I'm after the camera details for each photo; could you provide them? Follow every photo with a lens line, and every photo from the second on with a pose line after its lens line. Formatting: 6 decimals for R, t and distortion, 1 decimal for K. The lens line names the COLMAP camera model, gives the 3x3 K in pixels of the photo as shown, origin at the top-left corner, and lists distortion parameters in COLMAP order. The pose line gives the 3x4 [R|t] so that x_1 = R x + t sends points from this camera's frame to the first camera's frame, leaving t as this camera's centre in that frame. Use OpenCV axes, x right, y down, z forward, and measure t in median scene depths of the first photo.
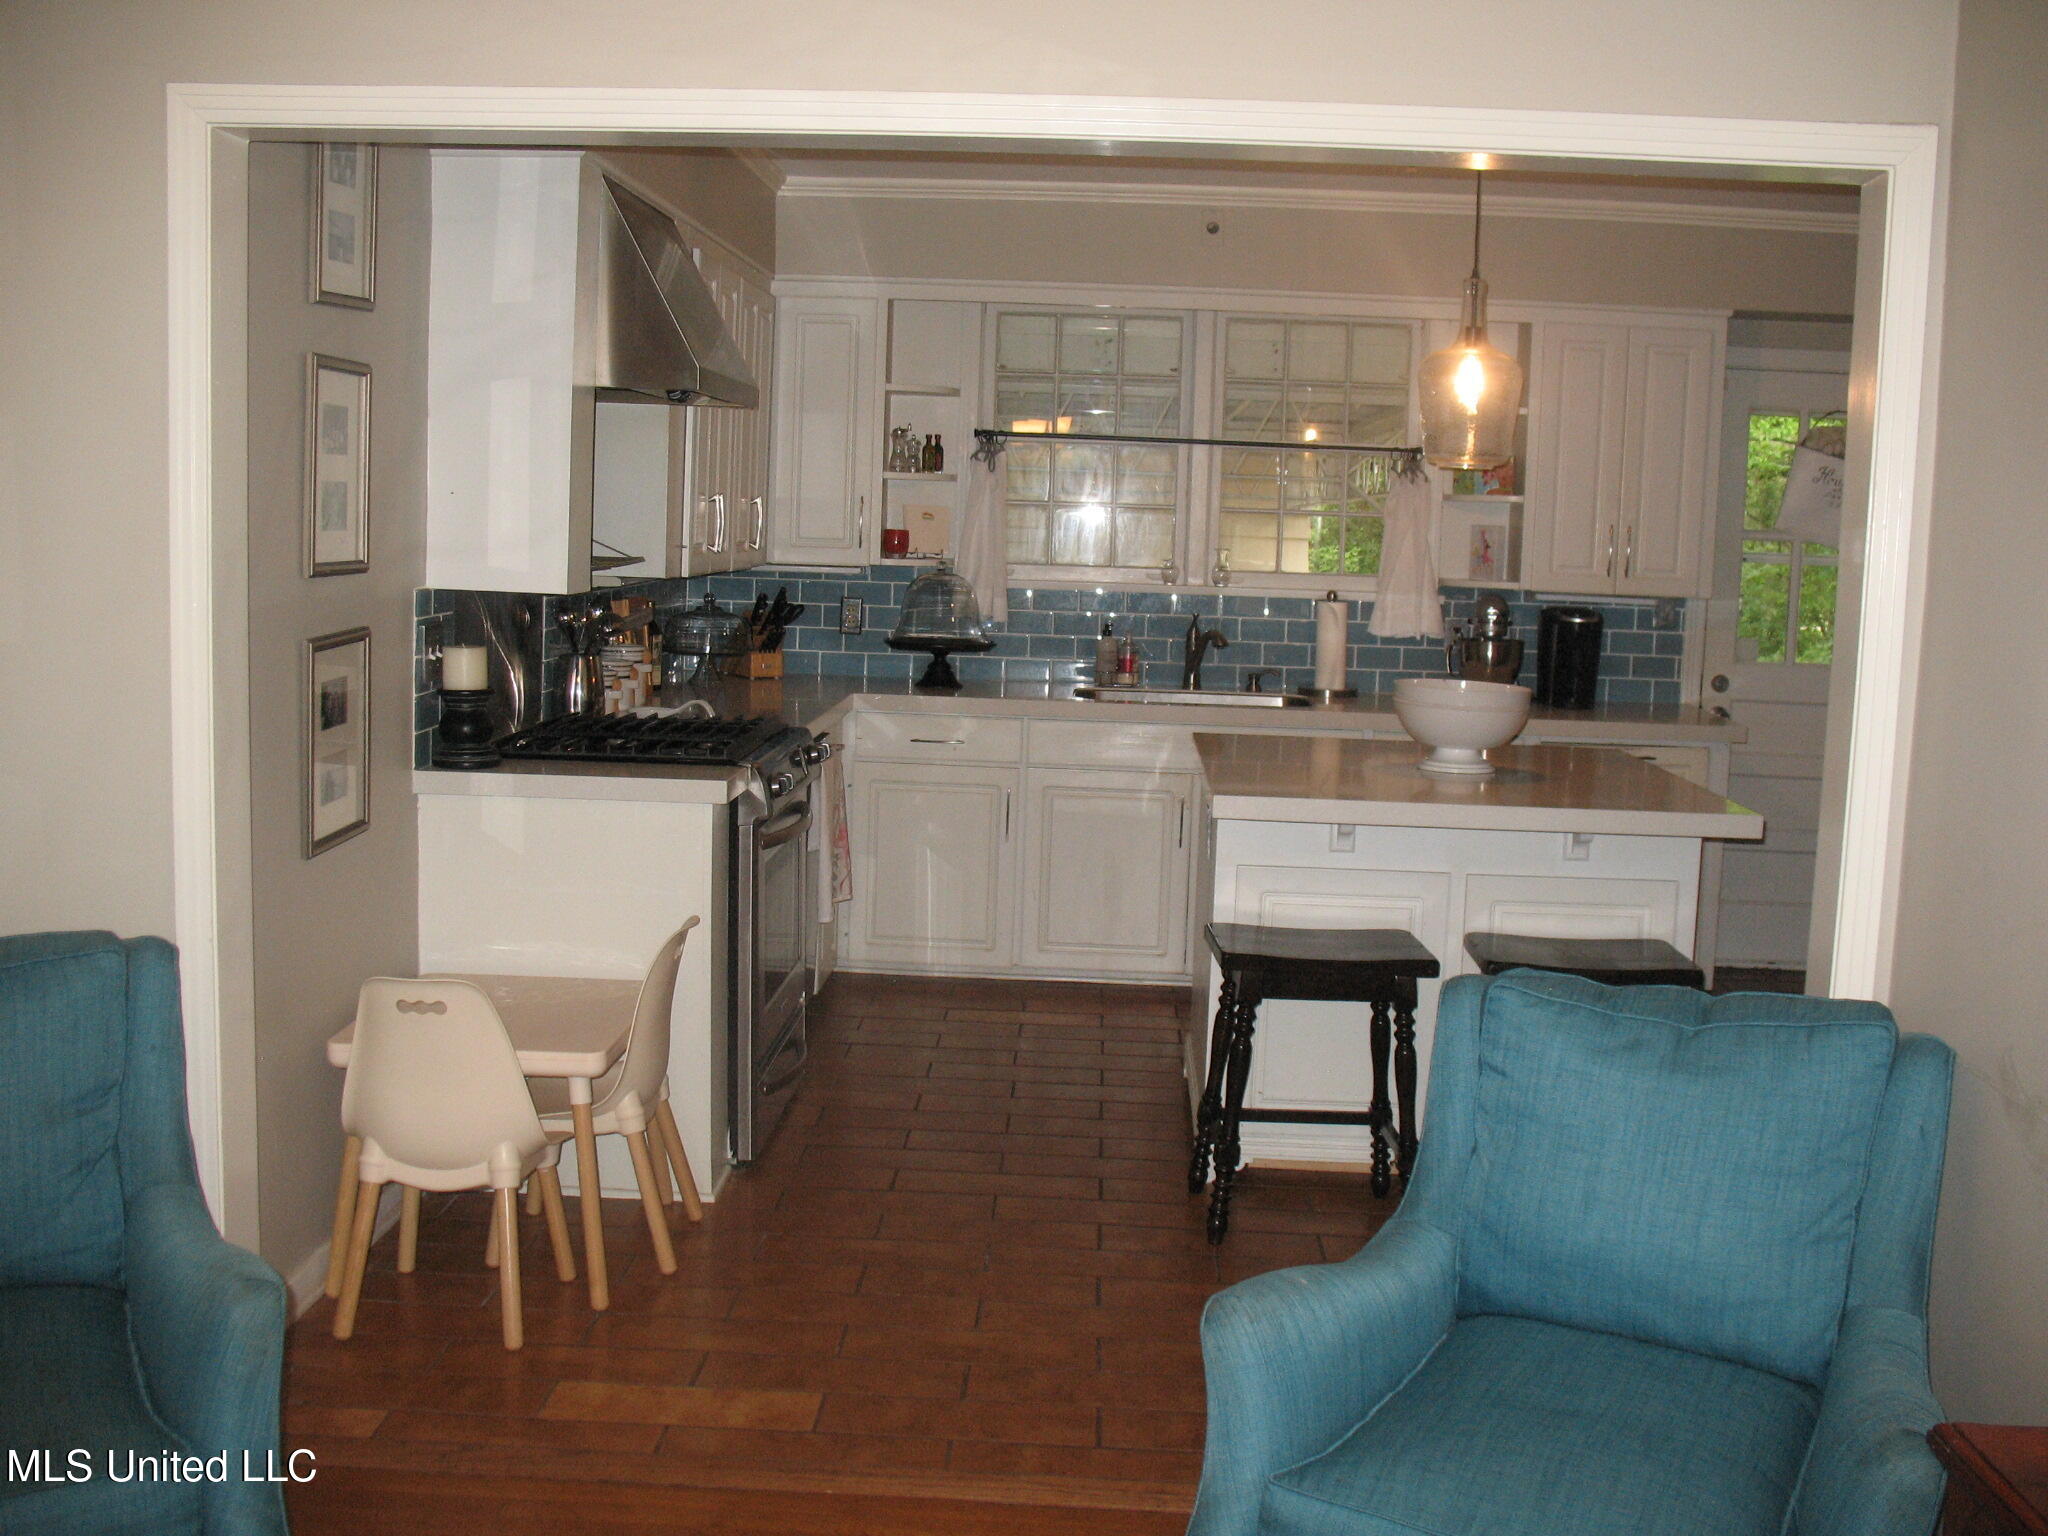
lens RADIAL K [[2116.5, 0, 1020.8], [0, 2116.5, 754.3], [0, 0, 1]] dist [-0.194948, 0.234718]
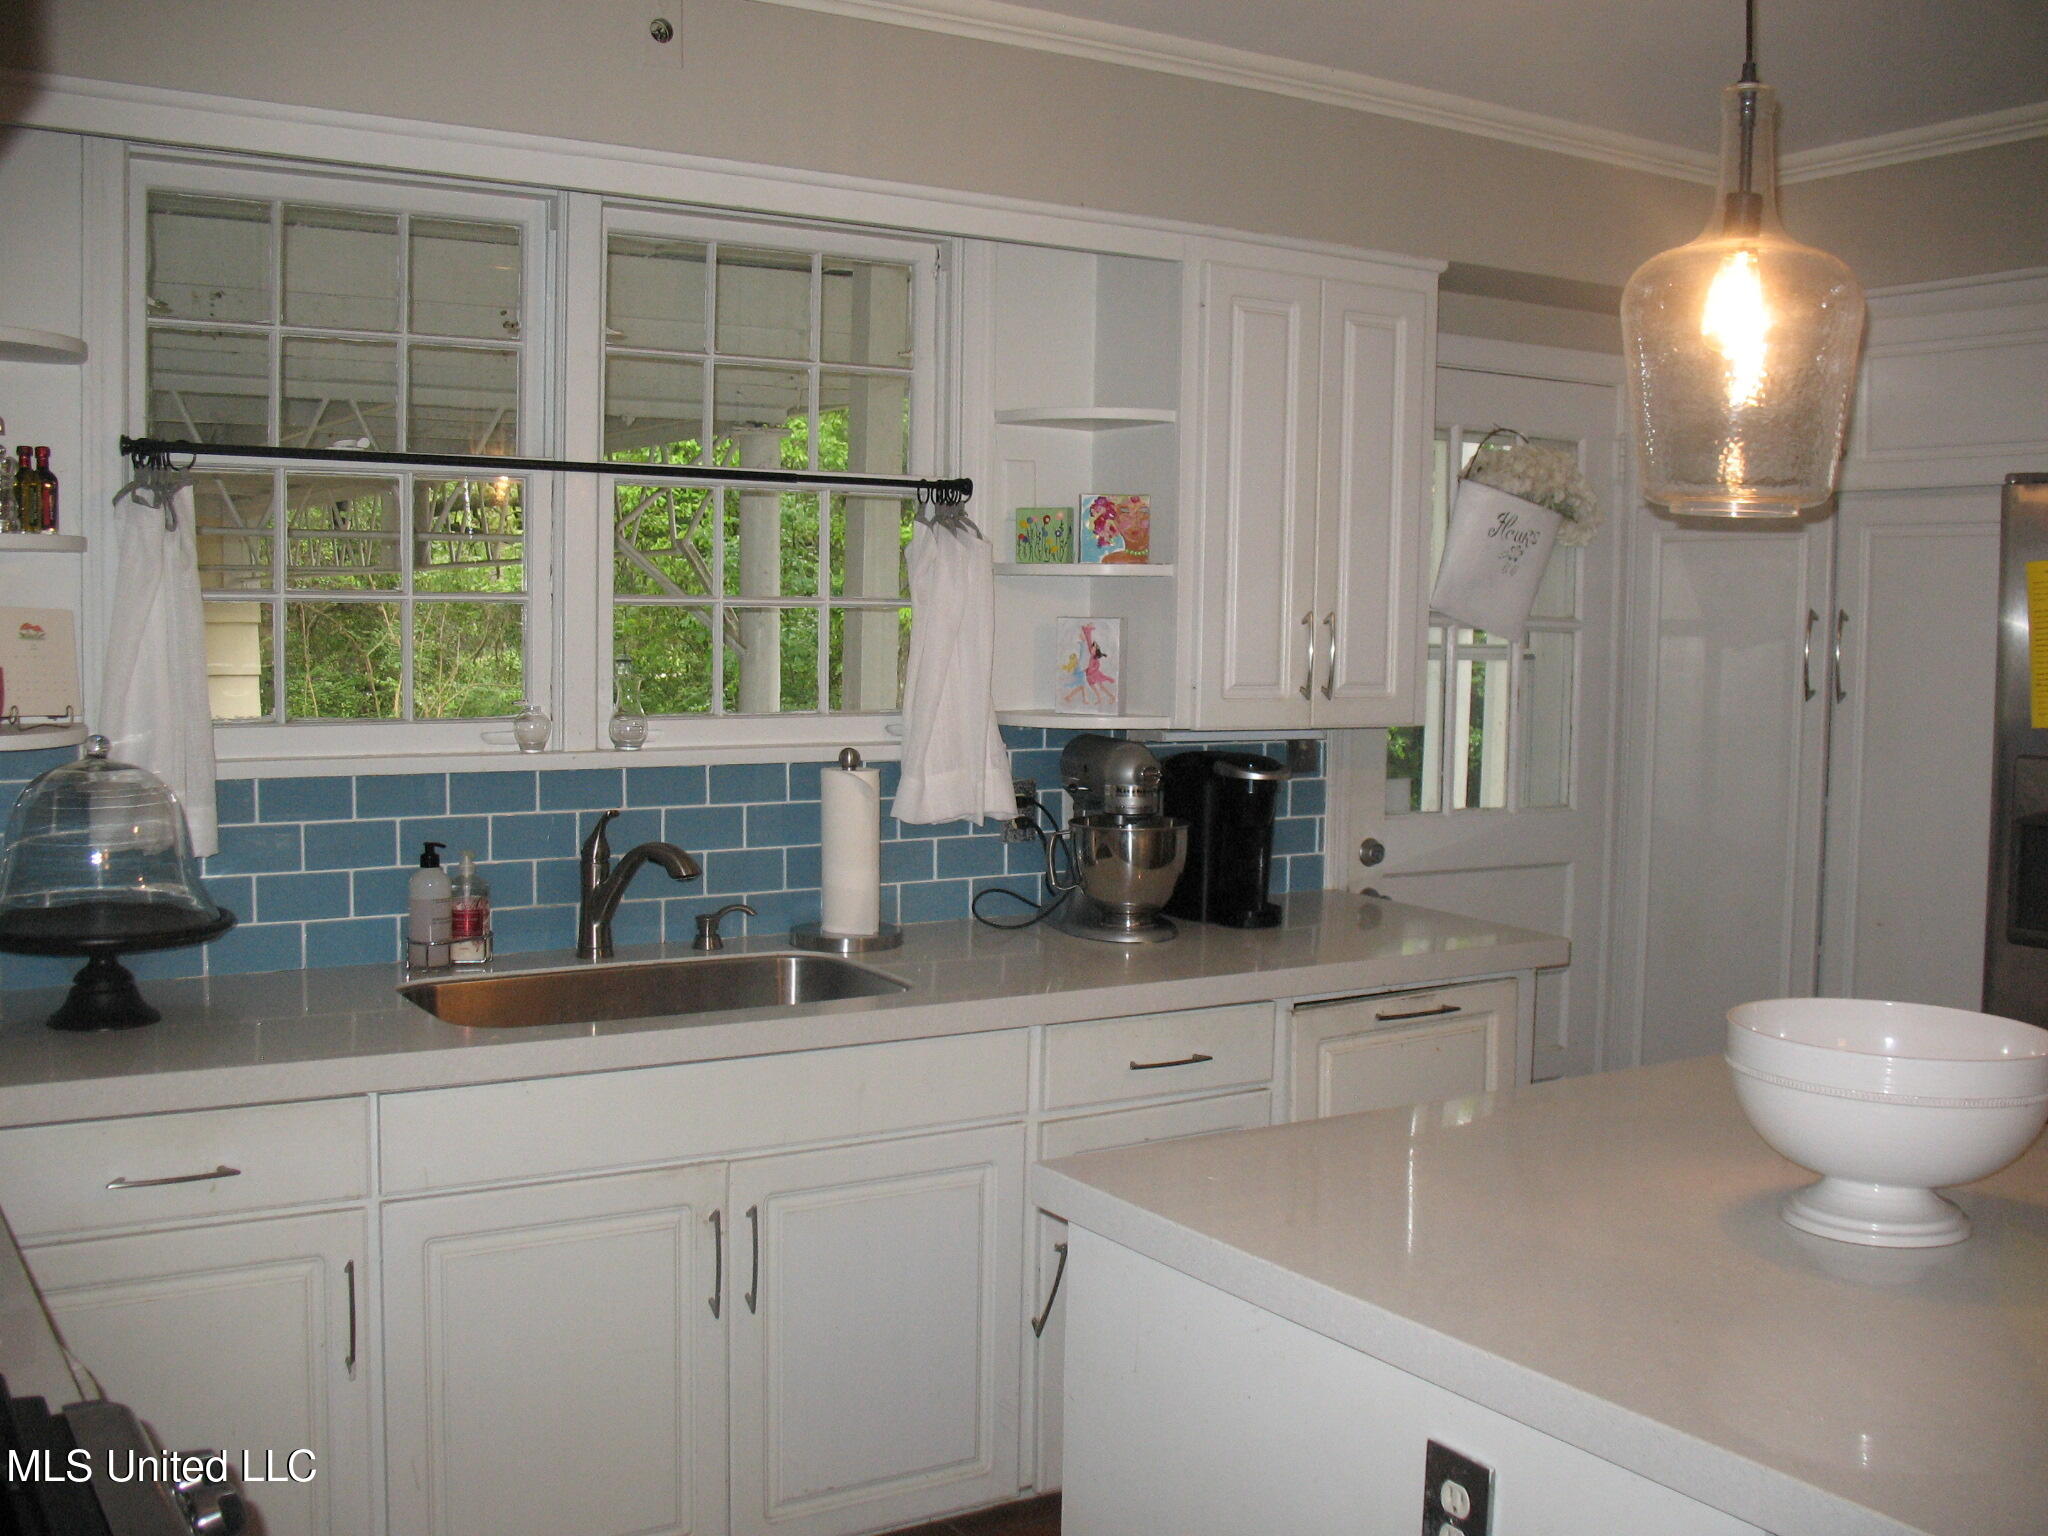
lens RADIAL K [[2116.5, 0, 1020.8], [0, 2116.5, 754.3], [0, 0, 1]] dist [-0.194948, 0.234718]
pose [[0.818073, -0.059035, 0.572076, -0.122646], [0.075290, 0.997150, -0.004766, -0.070688], [-0.570164, 0.046970, 0.820187, 0.540961]]
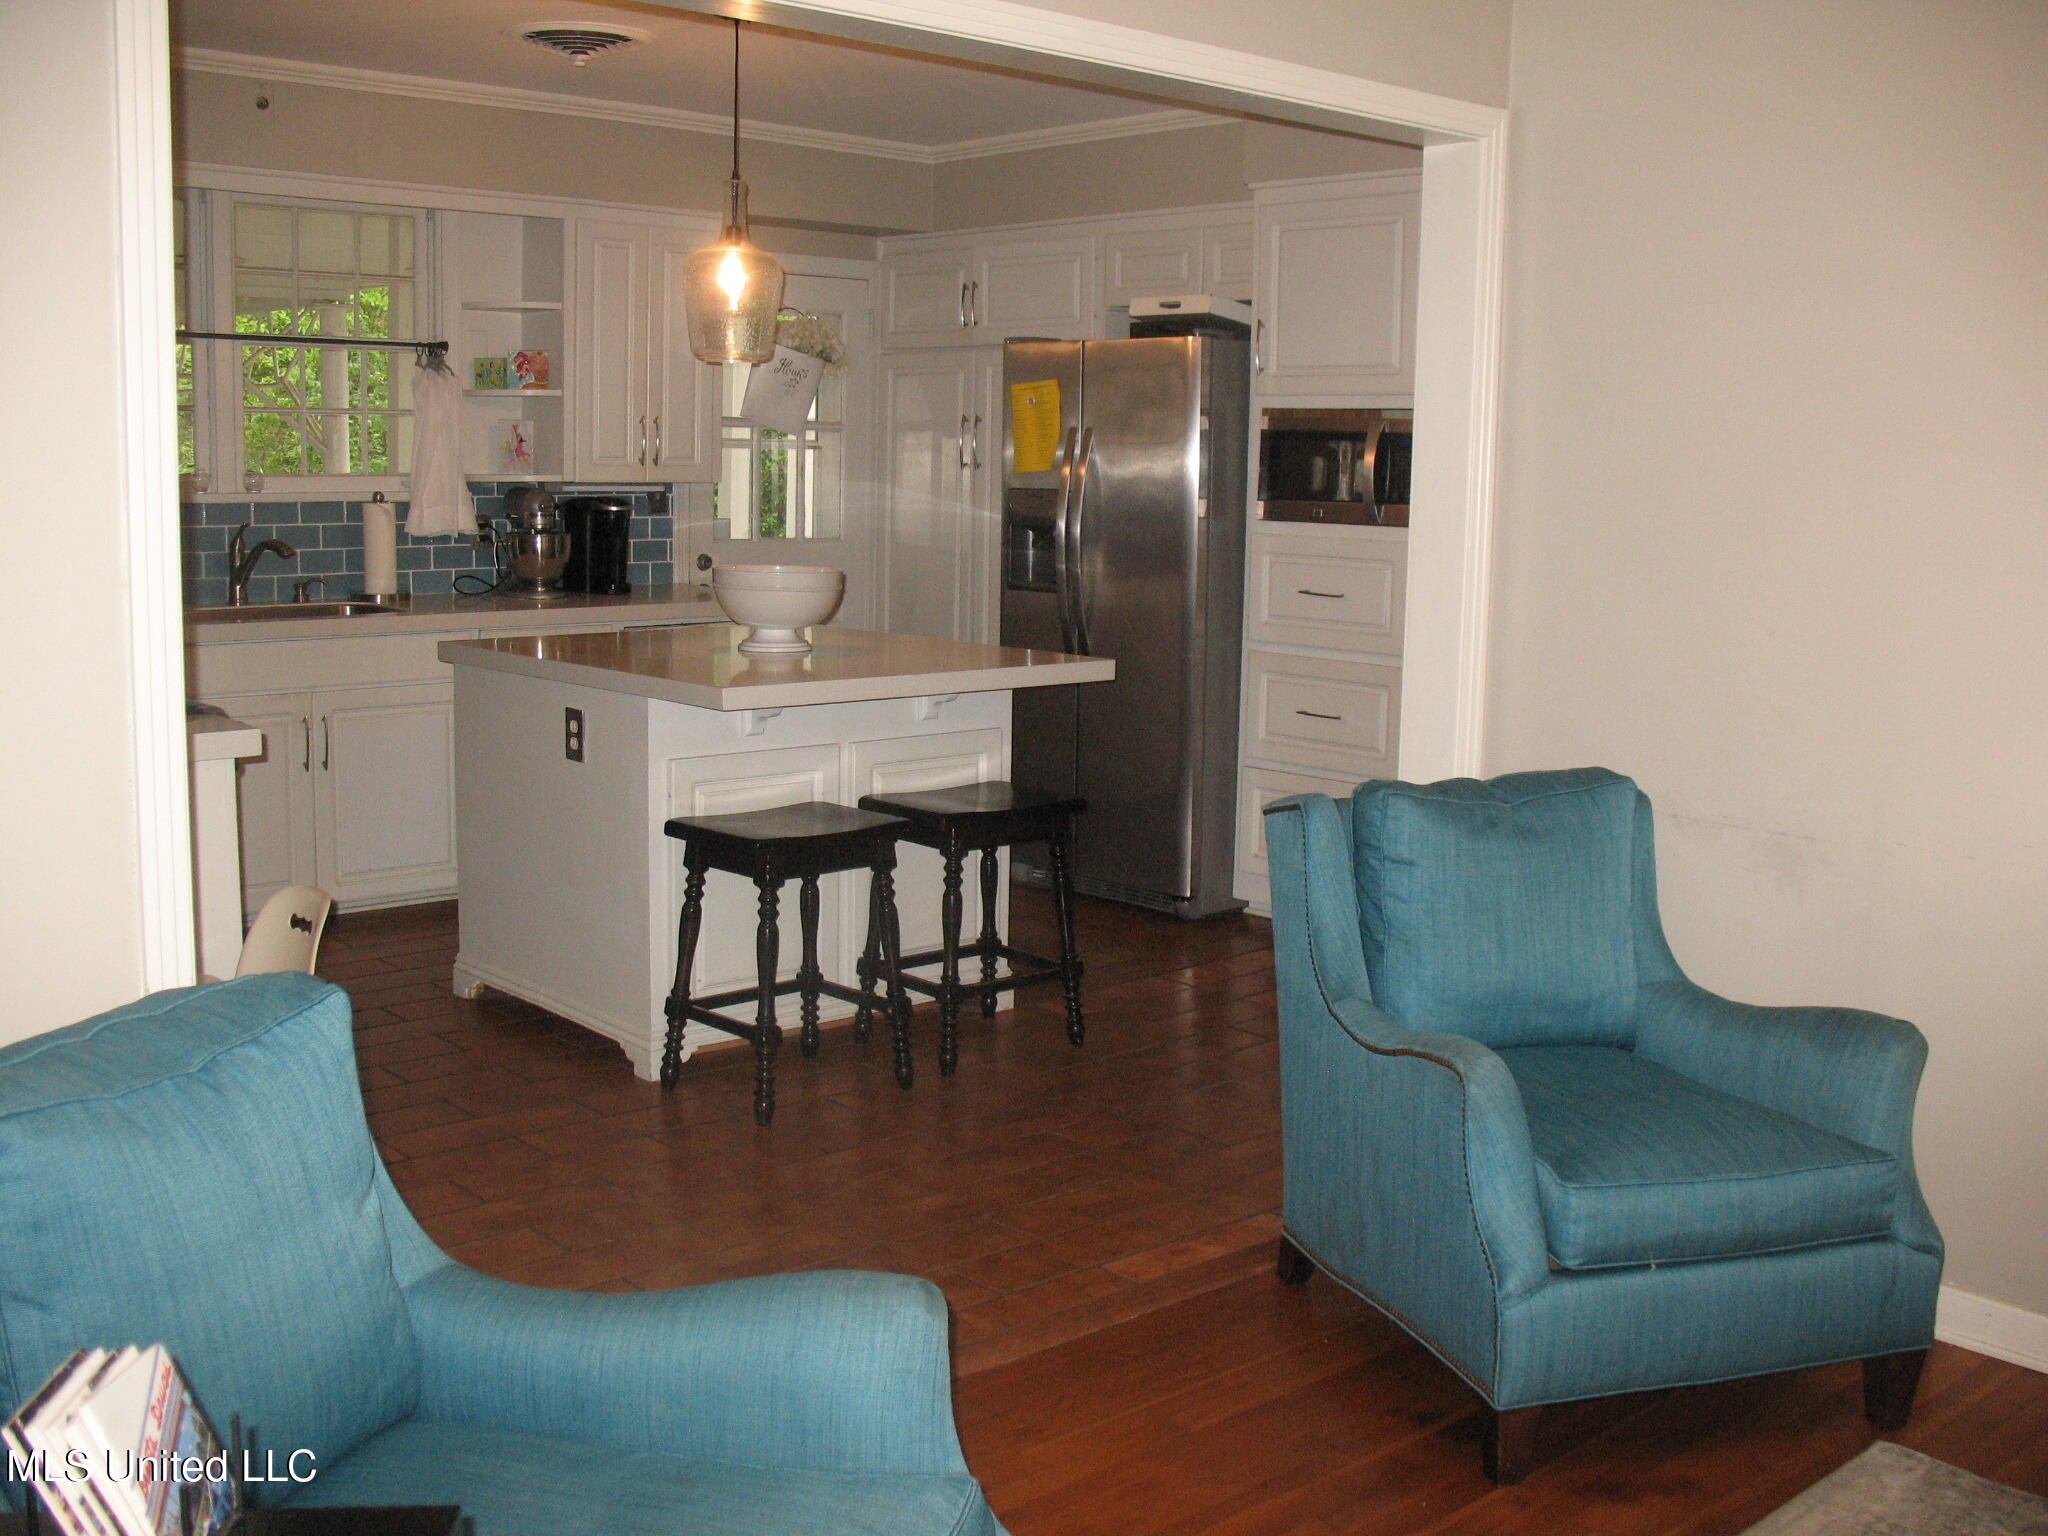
lens RADIAL K [[2116.5, 0, 1020.8], [0, 2116.5, 754.3], [0, 0, 1]] dist [-0.194948, 0.234718]
pose [[0.703132, -0.119066, 0.701020, -0.328752], [0.082863, 0.992884, 0.085526, -0.015096], [-0.706215, -0.002047, 0.707994, 0.117830]]
